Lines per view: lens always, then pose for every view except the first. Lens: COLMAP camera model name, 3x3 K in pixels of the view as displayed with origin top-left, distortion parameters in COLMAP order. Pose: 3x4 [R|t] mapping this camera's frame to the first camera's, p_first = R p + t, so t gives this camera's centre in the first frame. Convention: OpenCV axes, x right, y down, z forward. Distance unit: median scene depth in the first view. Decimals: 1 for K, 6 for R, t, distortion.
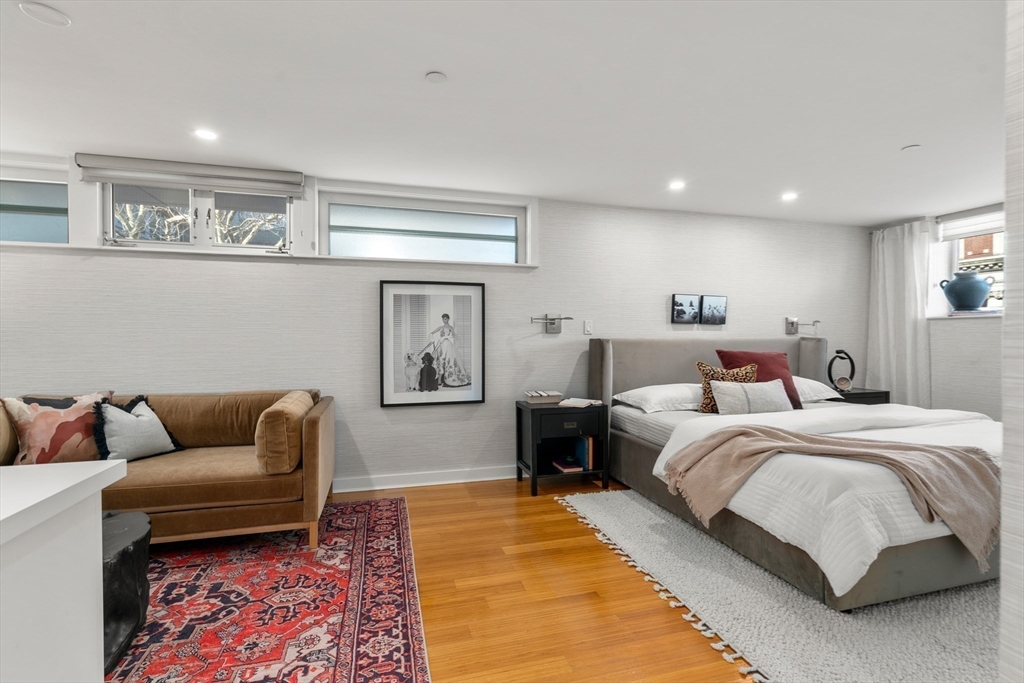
lens RADIAL K [[473.4, 0, 512.8], [0, 473.4, 338.6], [0, 0, 1]] dist [-0.004657, 0.002915]
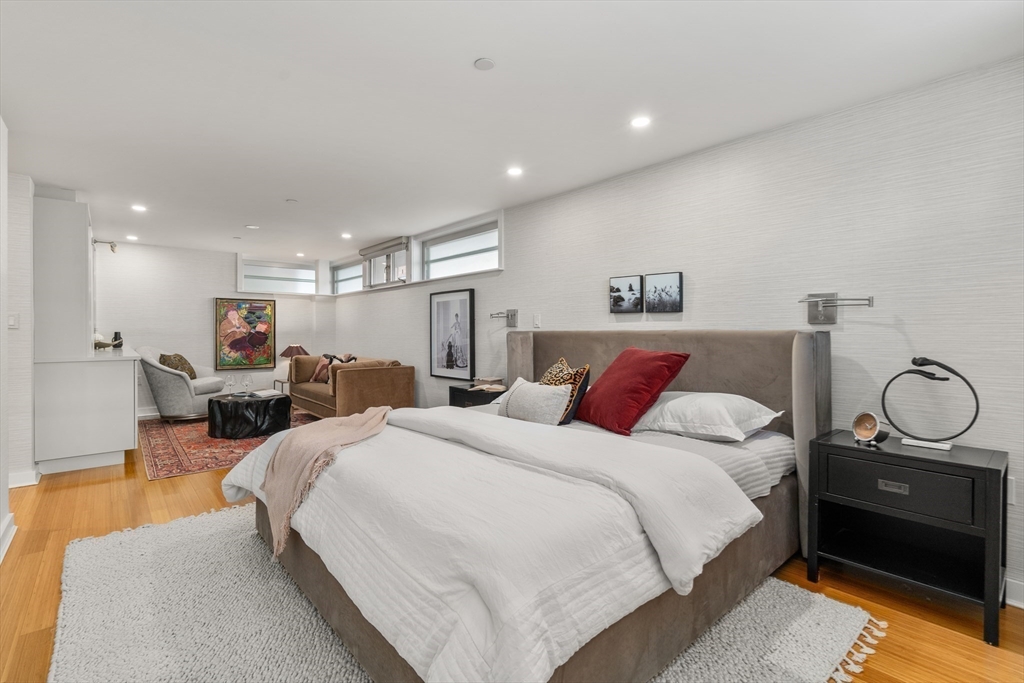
lens RADIAL K [[473.4, 0, 513.6], [0, 473.4, 334.5], [0, 0, 1]] dist [-0.004657, 0.002915]
pose [[0.418300, 0.004951, -0.908295, 1.190856], [-0.007737, 0.999968, 0.001887, 0.004759], [0.908276, 0.006238, 0.418325, 0.587017]]
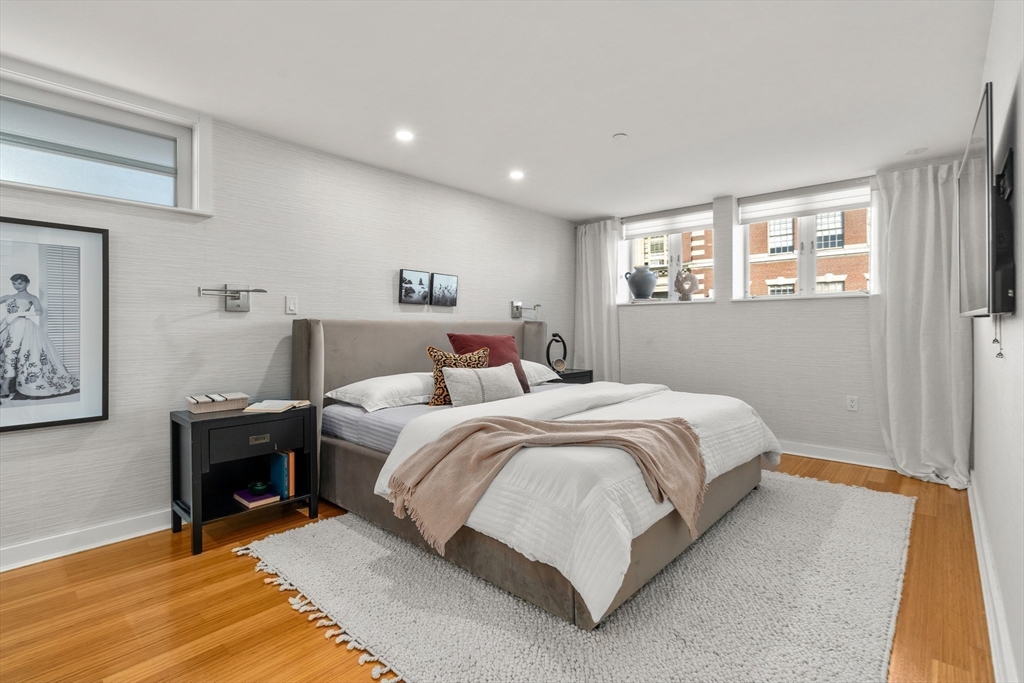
lens RADIAL K [[473.4, 0, 509.5], [0, 473.4, 325.0], [0, 0, 1]] dist [-0.004657, 0.002915]
pose [[0.853819, 0.000778, 0.520570, 0.070641], [0.006640, 0.999901, -0.012386, 0.022187], [-0.520528, 0.014032, 0.853729, 0.194139]]
